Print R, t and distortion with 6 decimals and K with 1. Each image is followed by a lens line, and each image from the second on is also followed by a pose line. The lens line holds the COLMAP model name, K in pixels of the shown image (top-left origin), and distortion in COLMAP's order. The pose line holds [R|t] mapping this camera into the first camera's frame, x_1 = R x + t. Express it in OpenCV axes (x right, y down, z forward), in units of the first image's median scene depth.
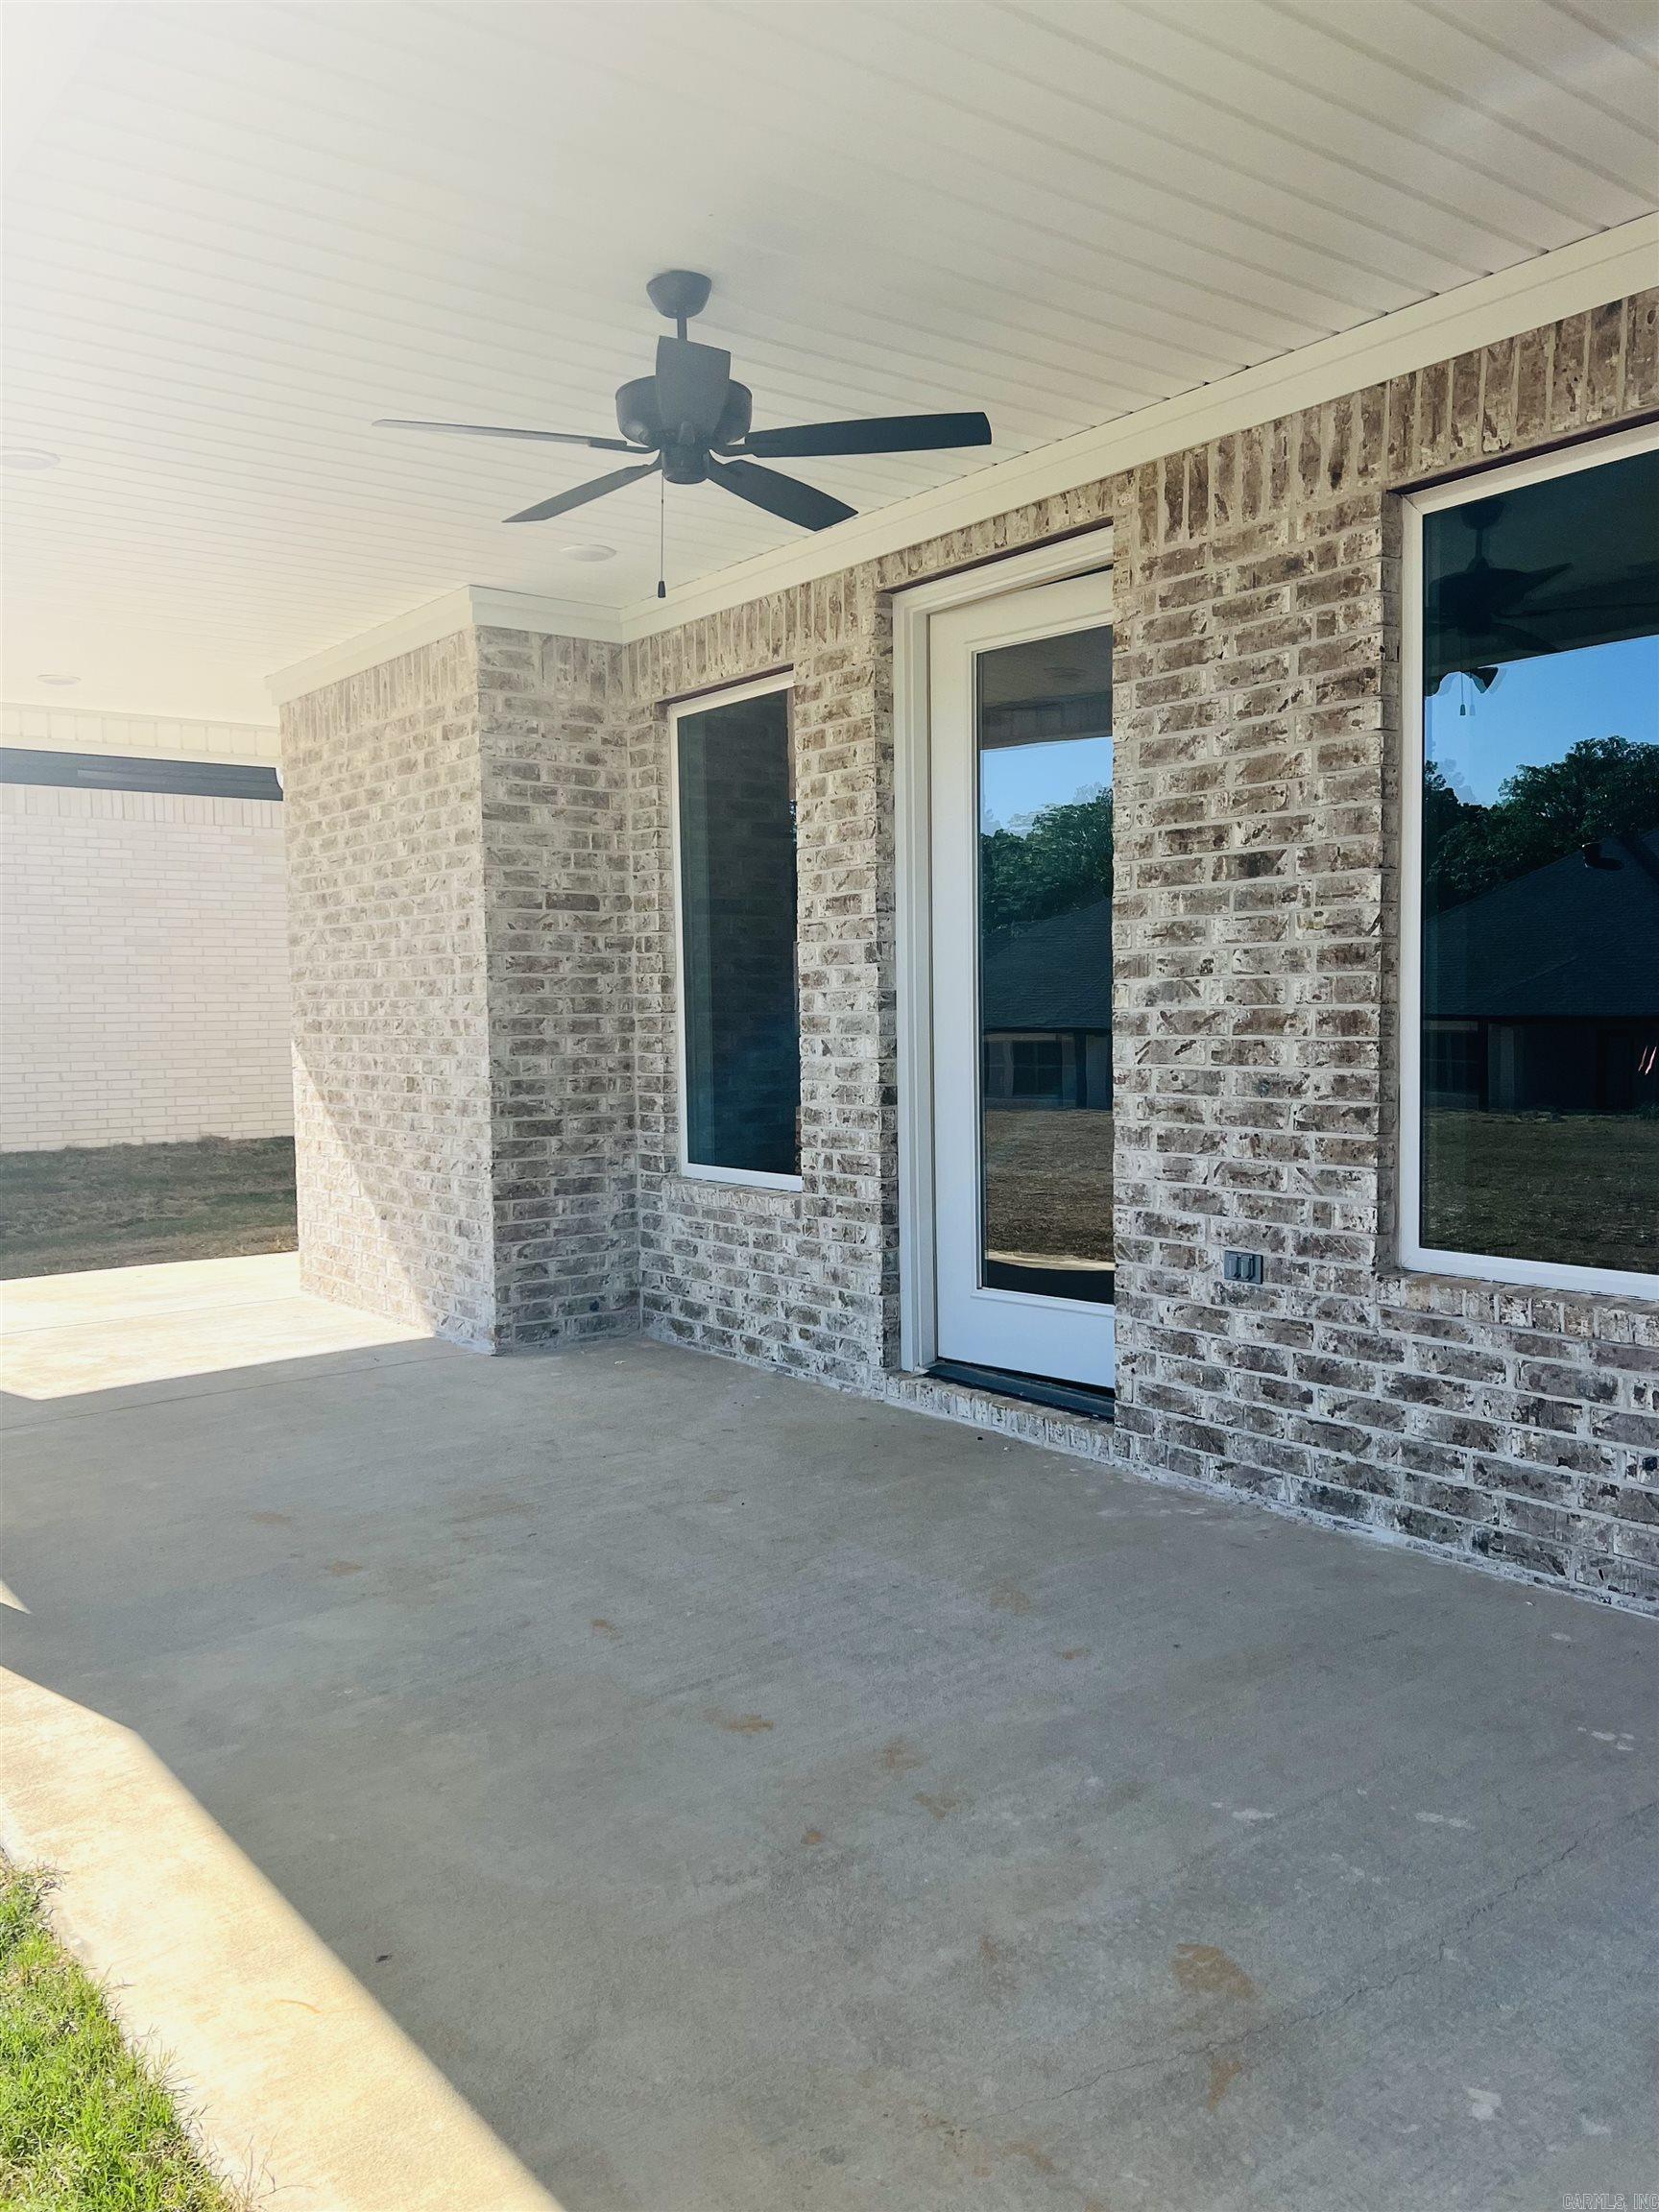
lens RADIAL K [[1739.8, 0, 826.7], [0, 1739.8, 1107.6], [0, 0, 1]] dist [0.052210, -0.047664]
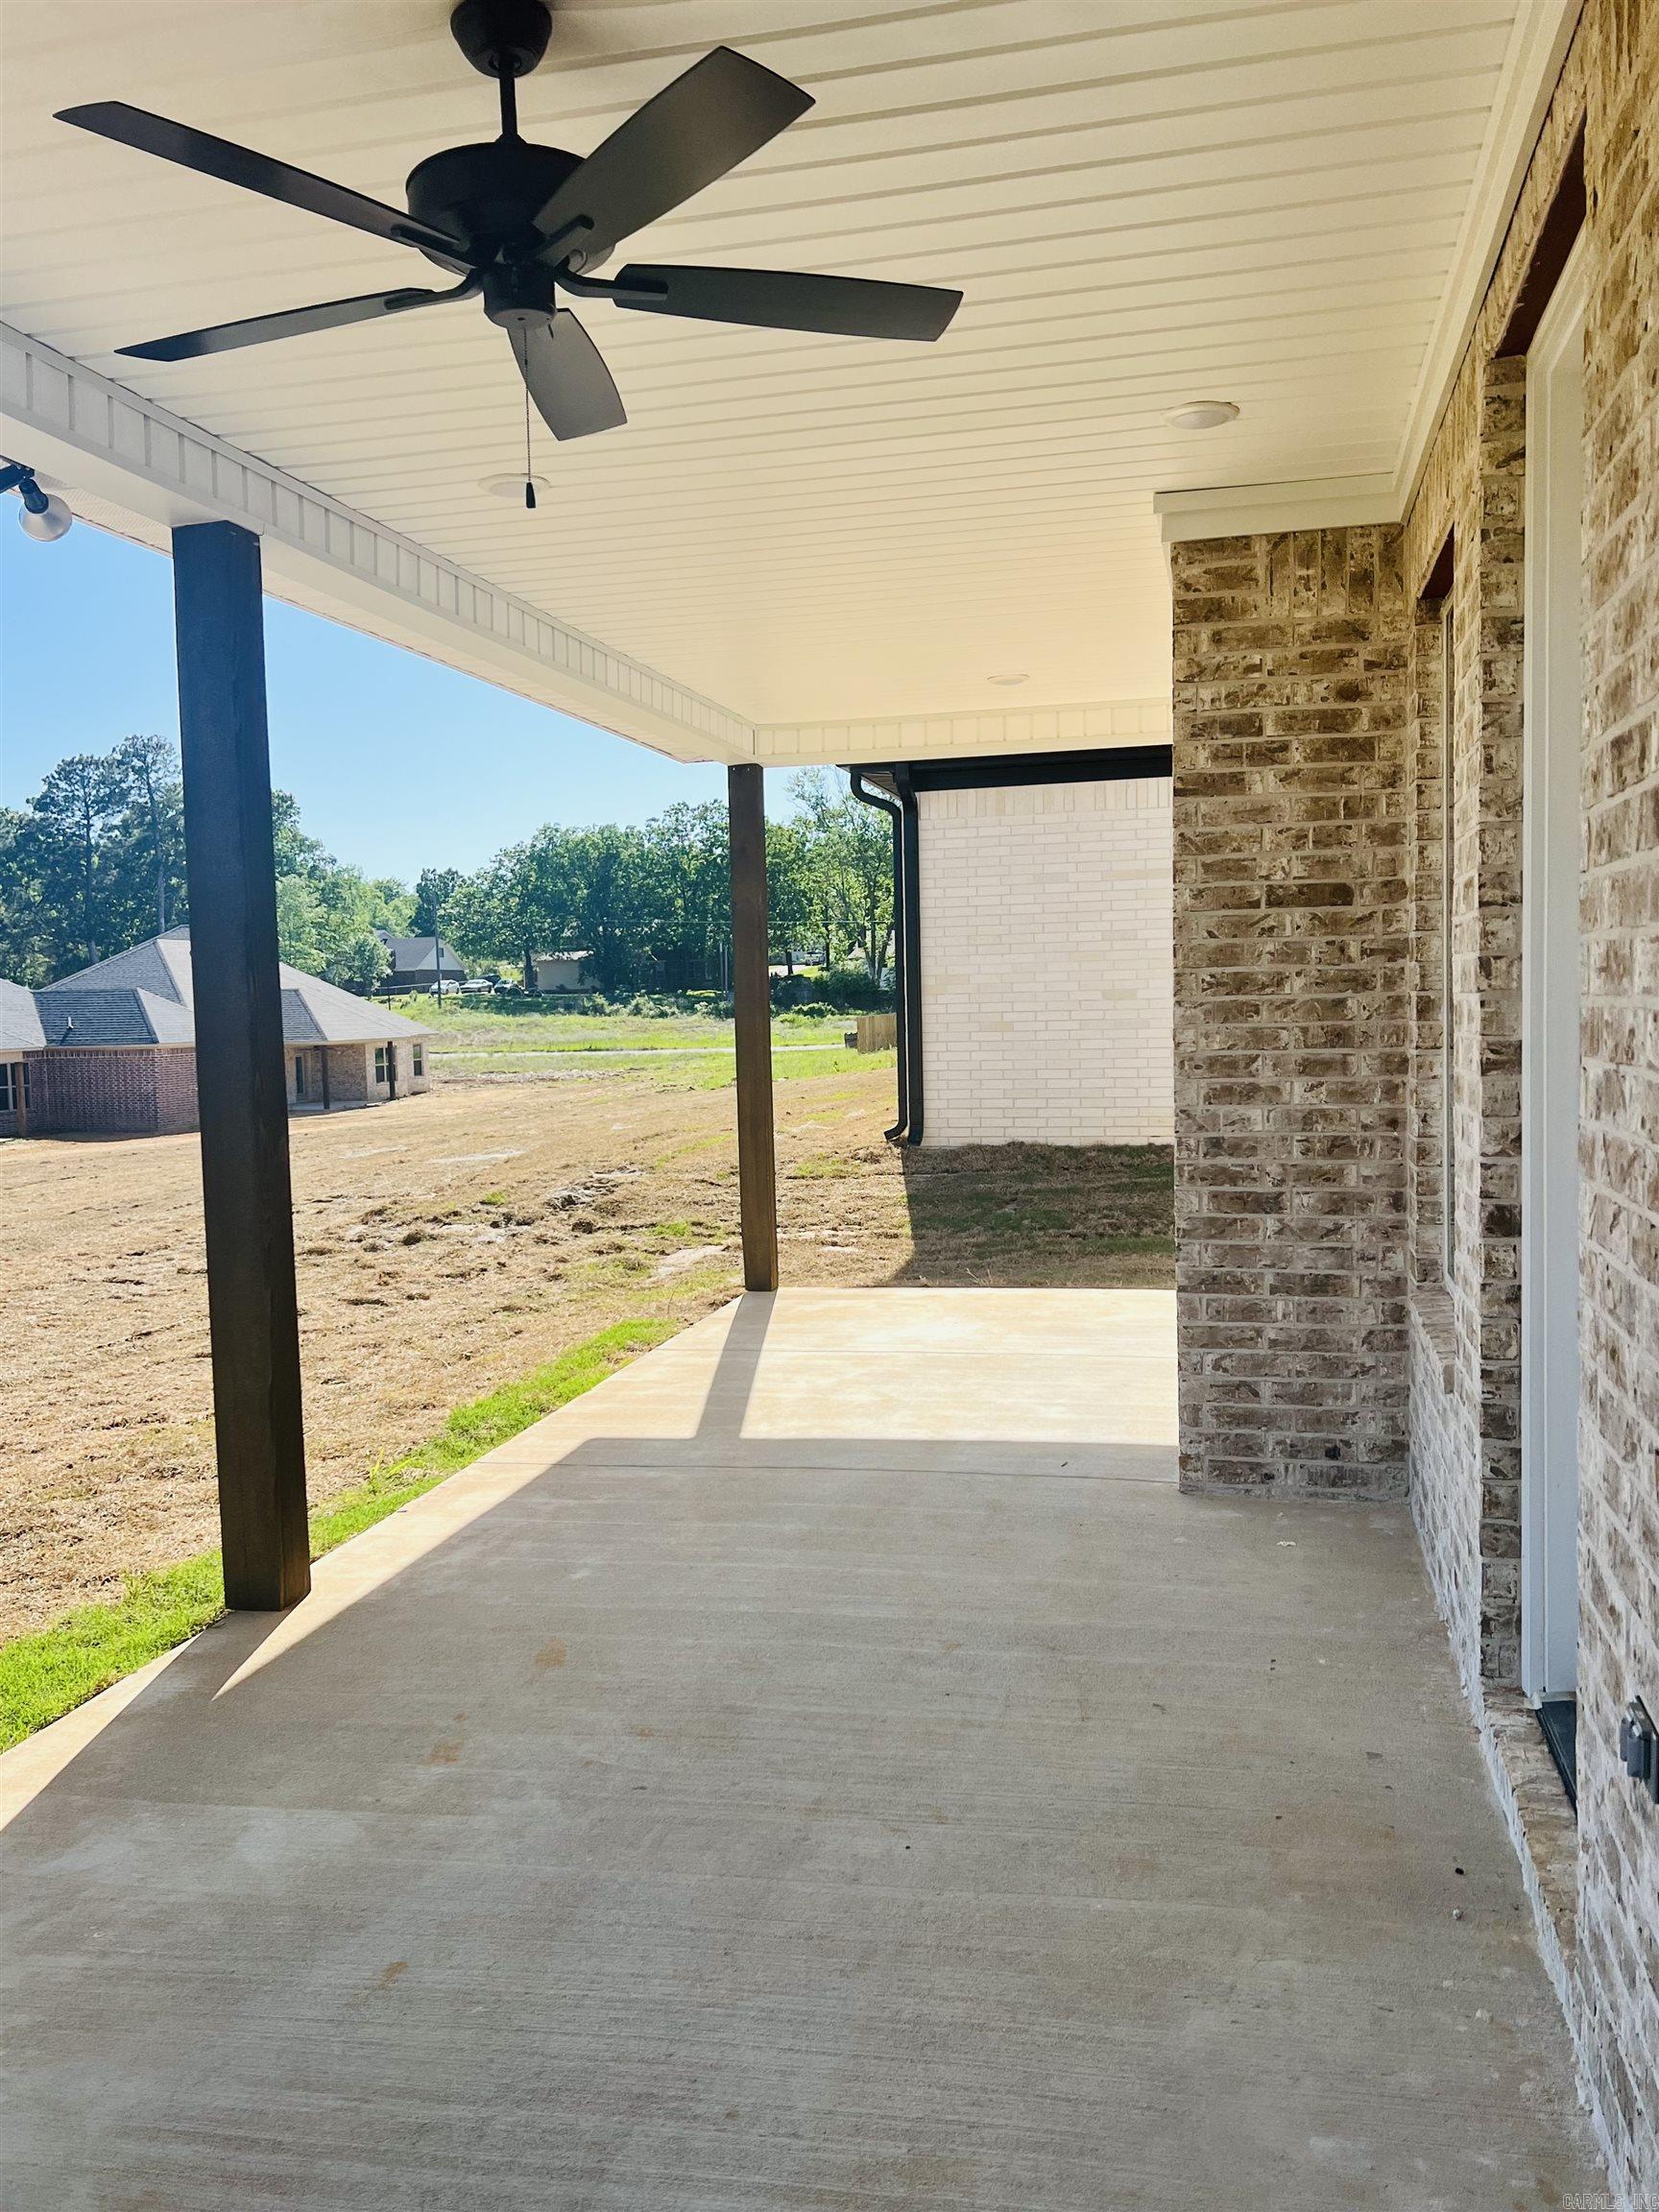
lens RADIAL K [[1739.8, 0, 824.4], [0, 1739.8, 1091.9], [0, 0, 1]] dist [0.052210, -0.047664]
pose [[0.625600, 0.040322, -0.779102, 0.302342], [-0.027531, 0.999182, 0.029606, -0.052532], [0.779658, 0.002928, 0.626198, 0.389080]]
